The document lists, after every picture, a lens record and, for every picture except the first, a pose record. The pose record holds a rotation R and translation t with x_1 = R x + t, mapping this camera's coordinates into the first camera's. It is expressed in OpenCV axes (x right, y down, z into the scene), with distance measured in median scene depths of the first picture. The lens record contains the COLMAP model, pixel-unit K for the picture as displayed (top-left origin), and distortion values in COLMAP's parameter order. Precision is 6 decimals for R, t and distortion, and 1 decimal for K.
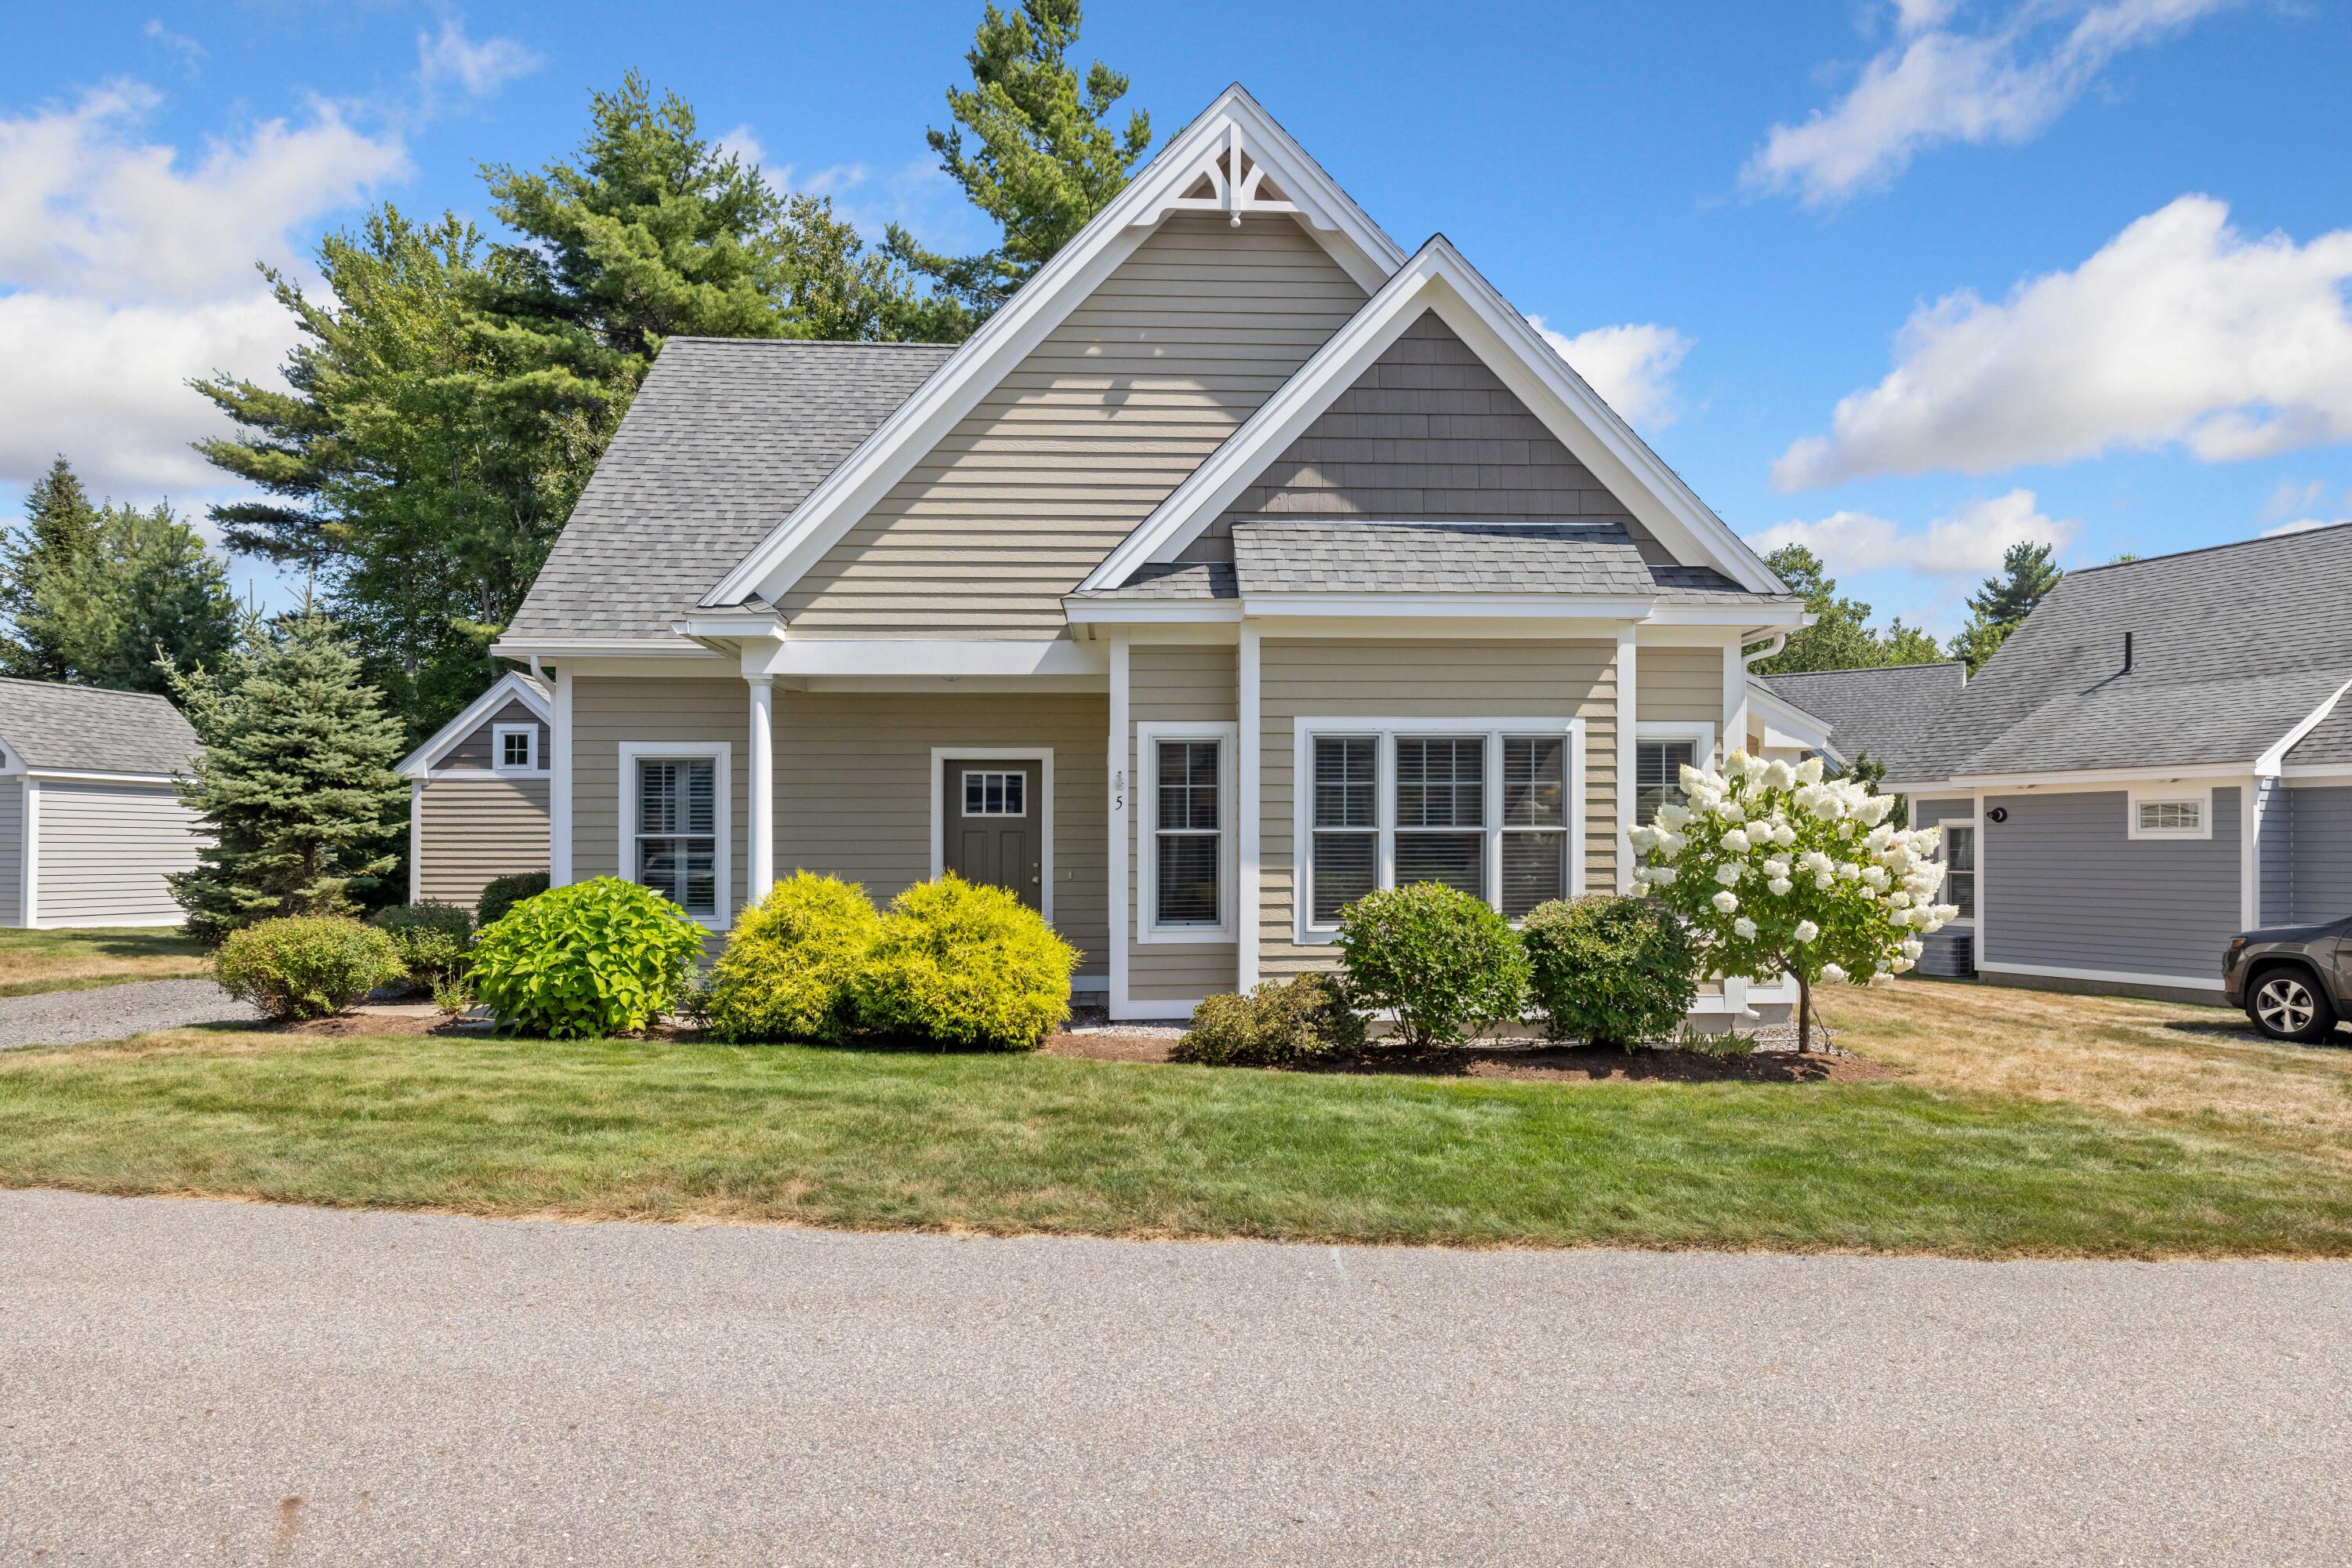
lens RADIAL K [[1325.3, 0, 1186.5], [0, 1325.3, 838.3], [0, 0, 1]] dist [0.001369, -0.000277]
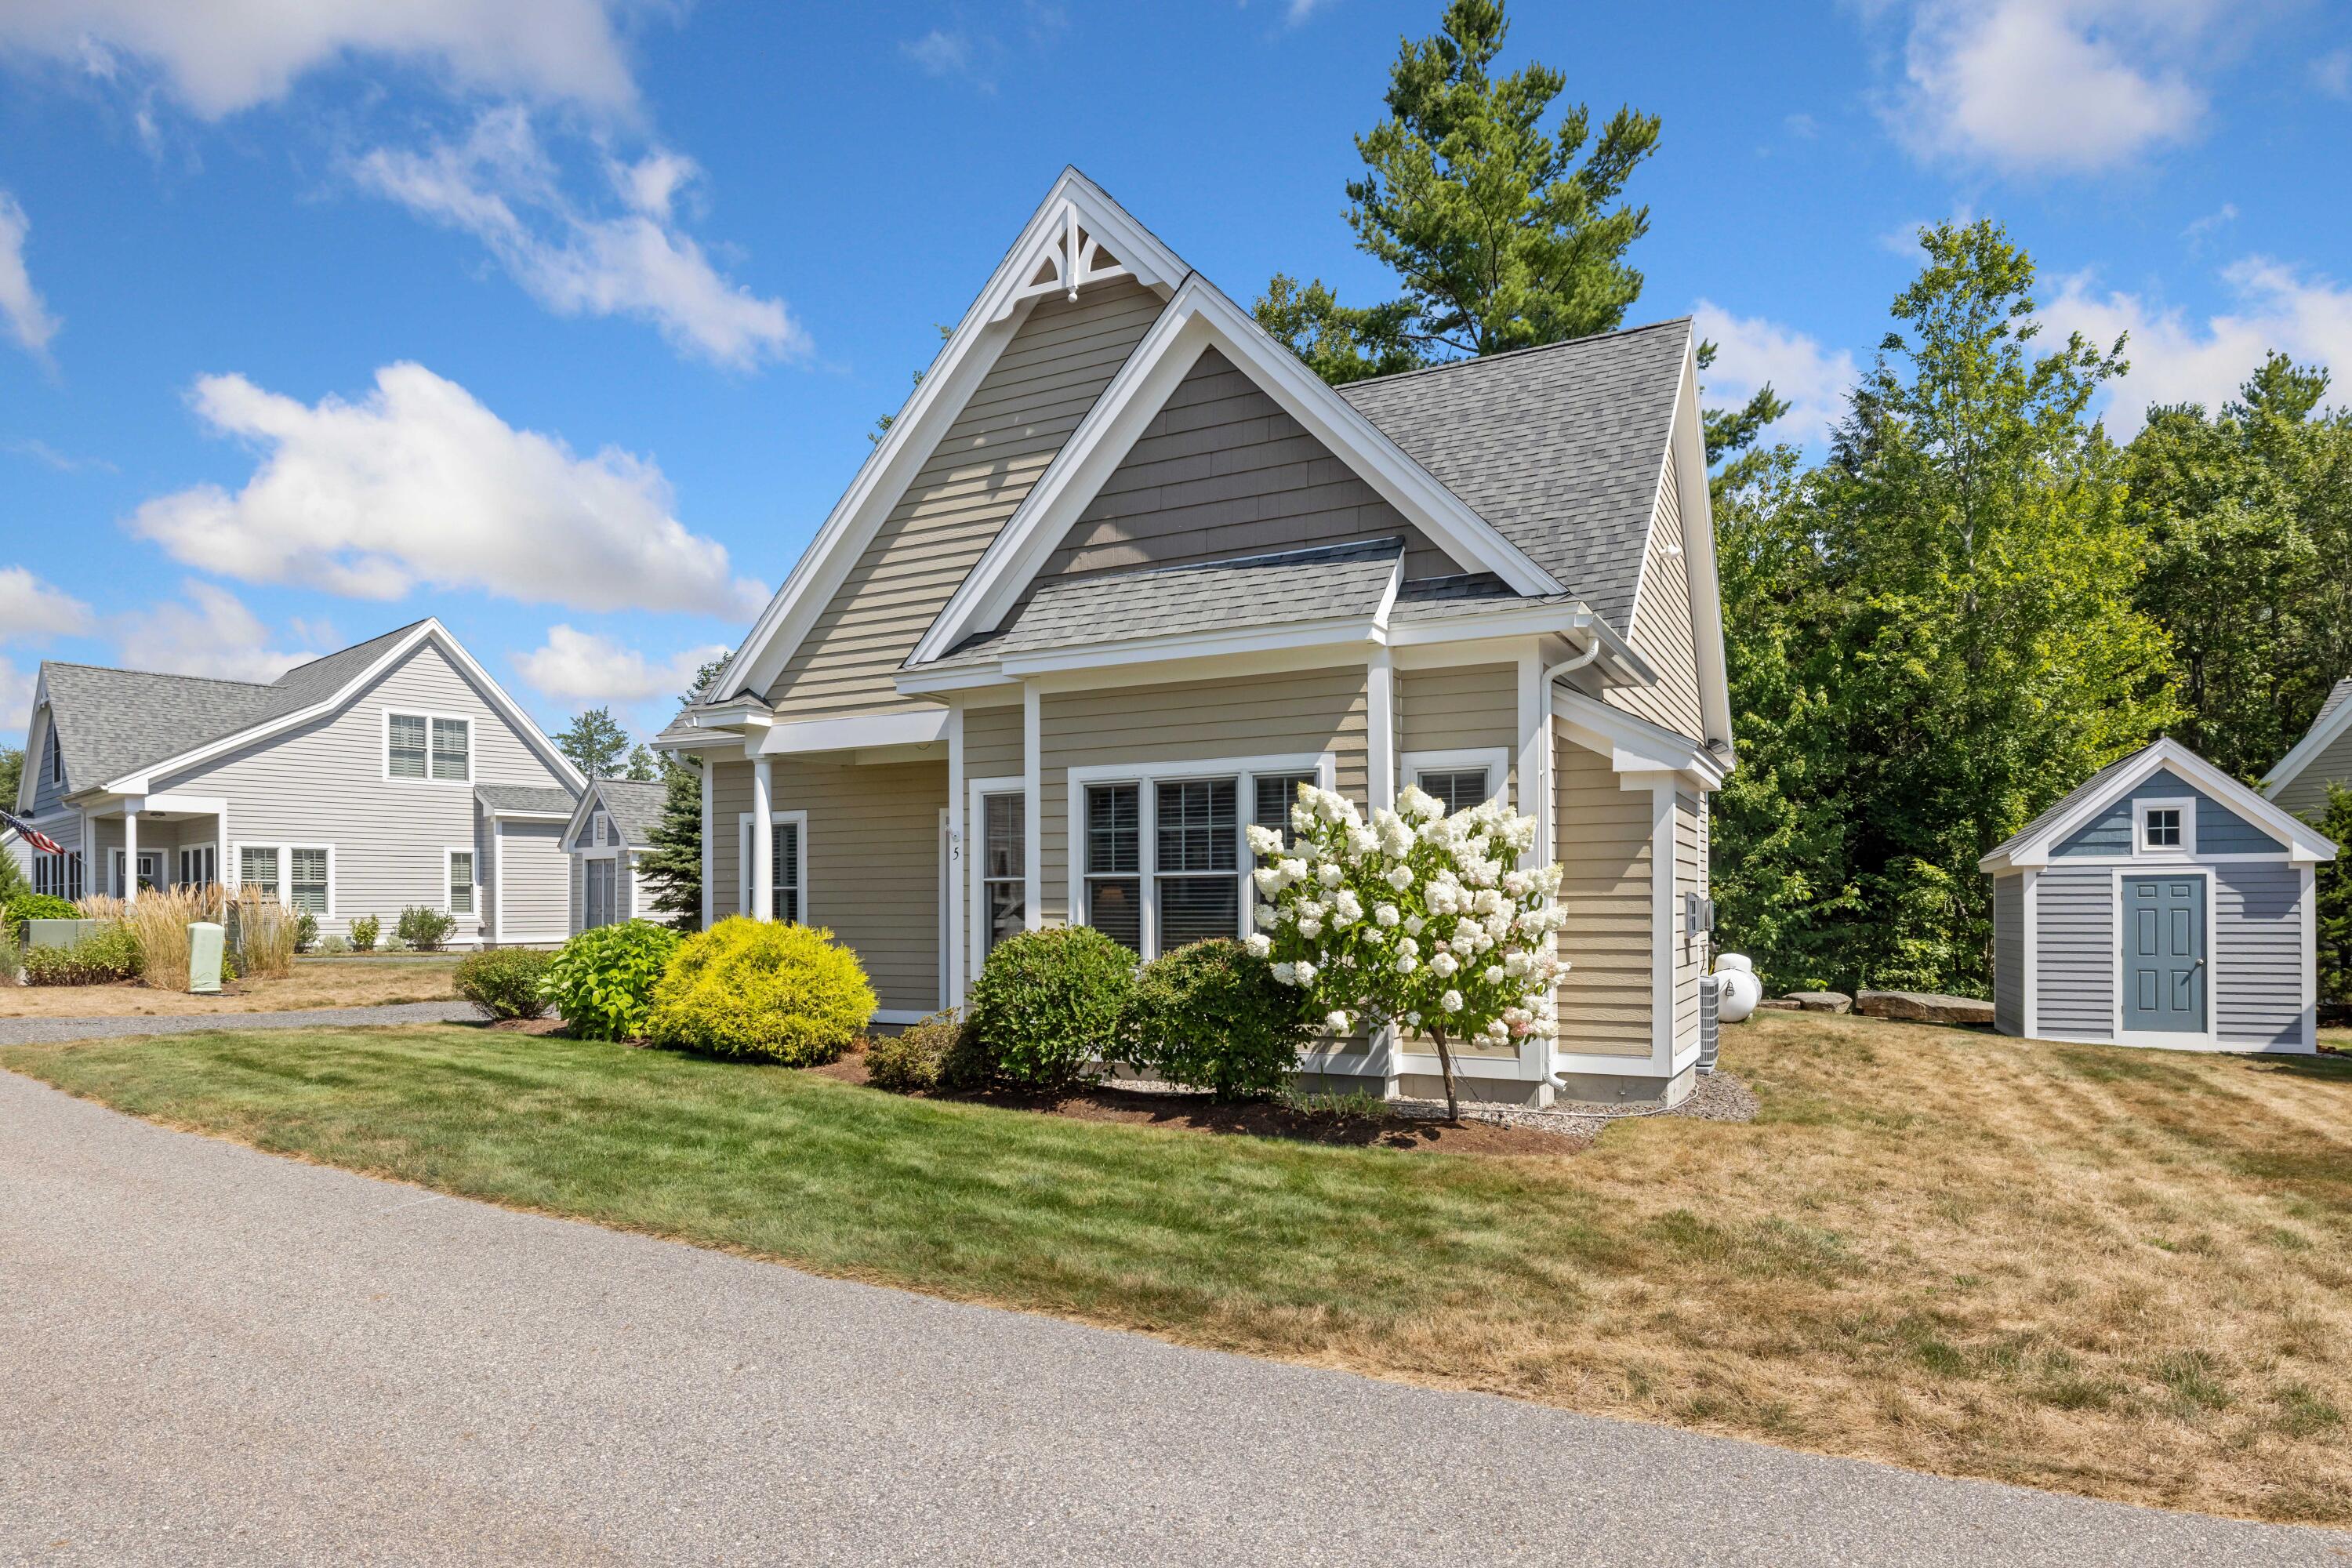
lens RADIAL K [[1376.2, 0, 1169.7], [0, 1376.2, 901.0], [0, 0, 1]] dist [-0.000511, -0.000263]
pose [[0.860597, -0.003045, -0.509277, 0.679346], [0.004245, 0.999990, 0.001194, 0.012165], [0.509269, -0.003189, 0.860602, 0.104155]]
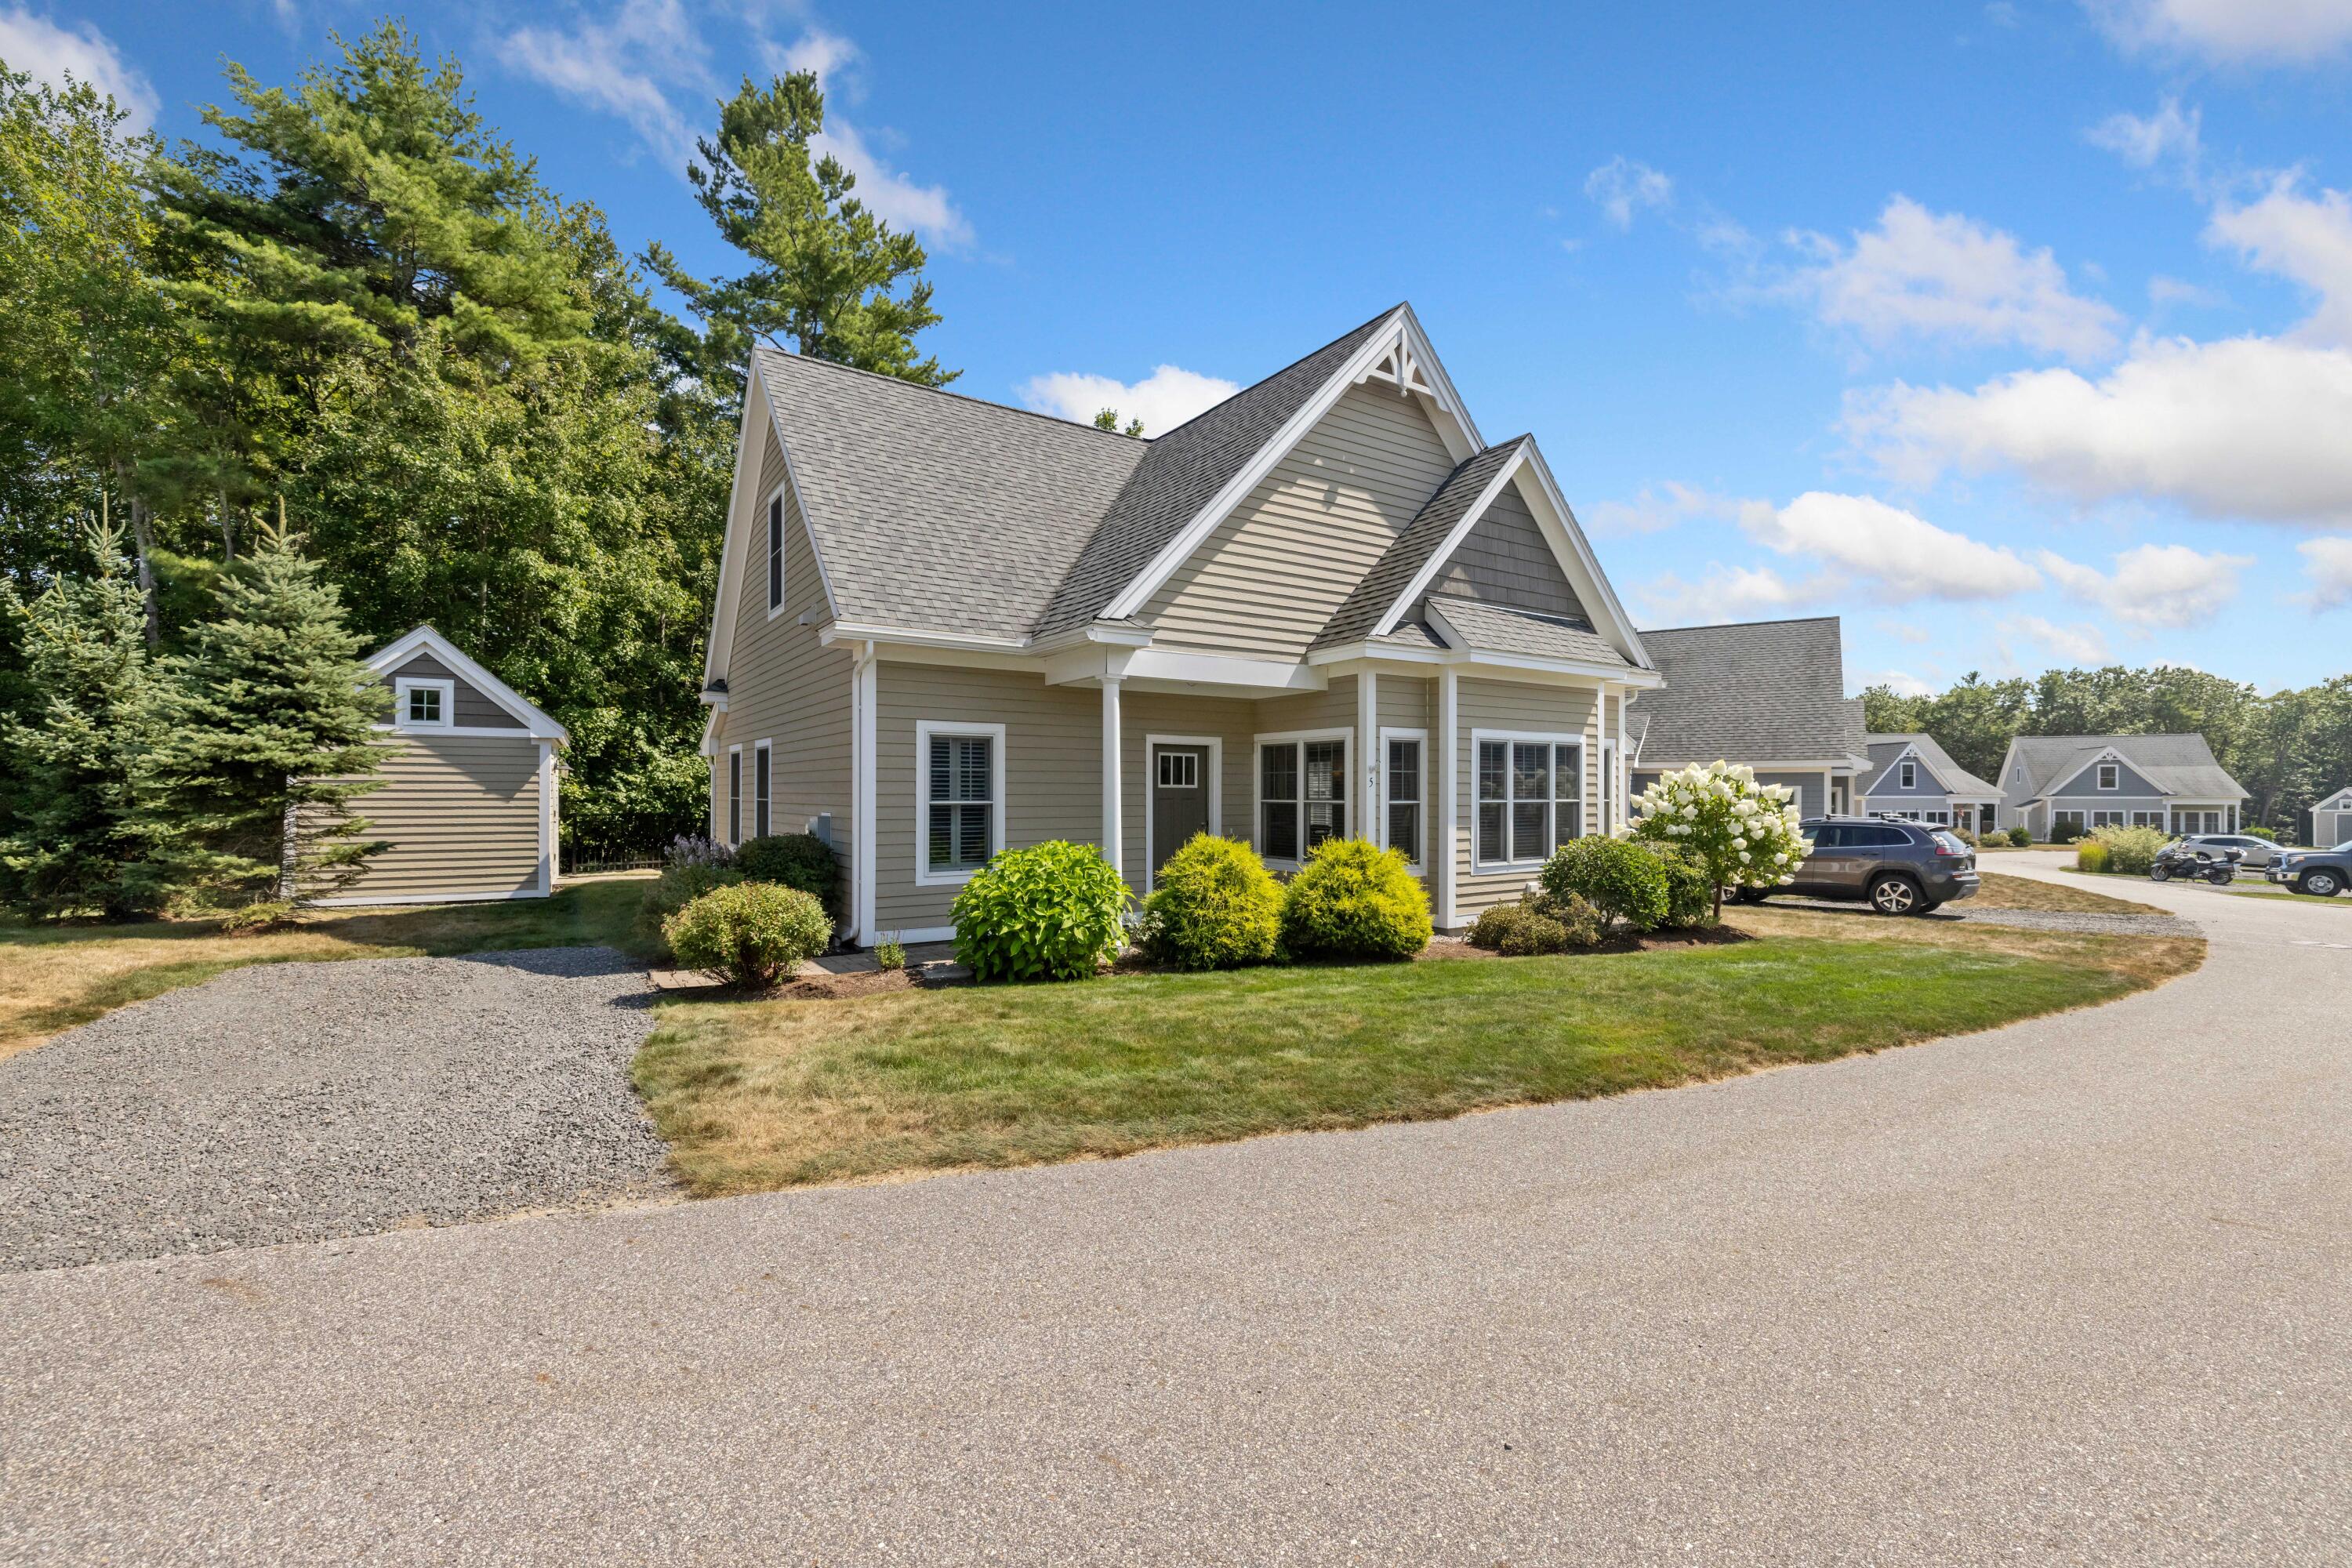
lens RADIAL K [[988.8, 0, 1176.0], [0, 988.8, 784.0], [0, 0, 1]] dist [0.001600, 0.000787]
pose [[0.859478, 0.008782, 0.511097, -0.778809], [-0.006956, 0.999961, -0.005484, -0.017226], [-0.511125, 0.001158, 0.859506, 0.178794]]
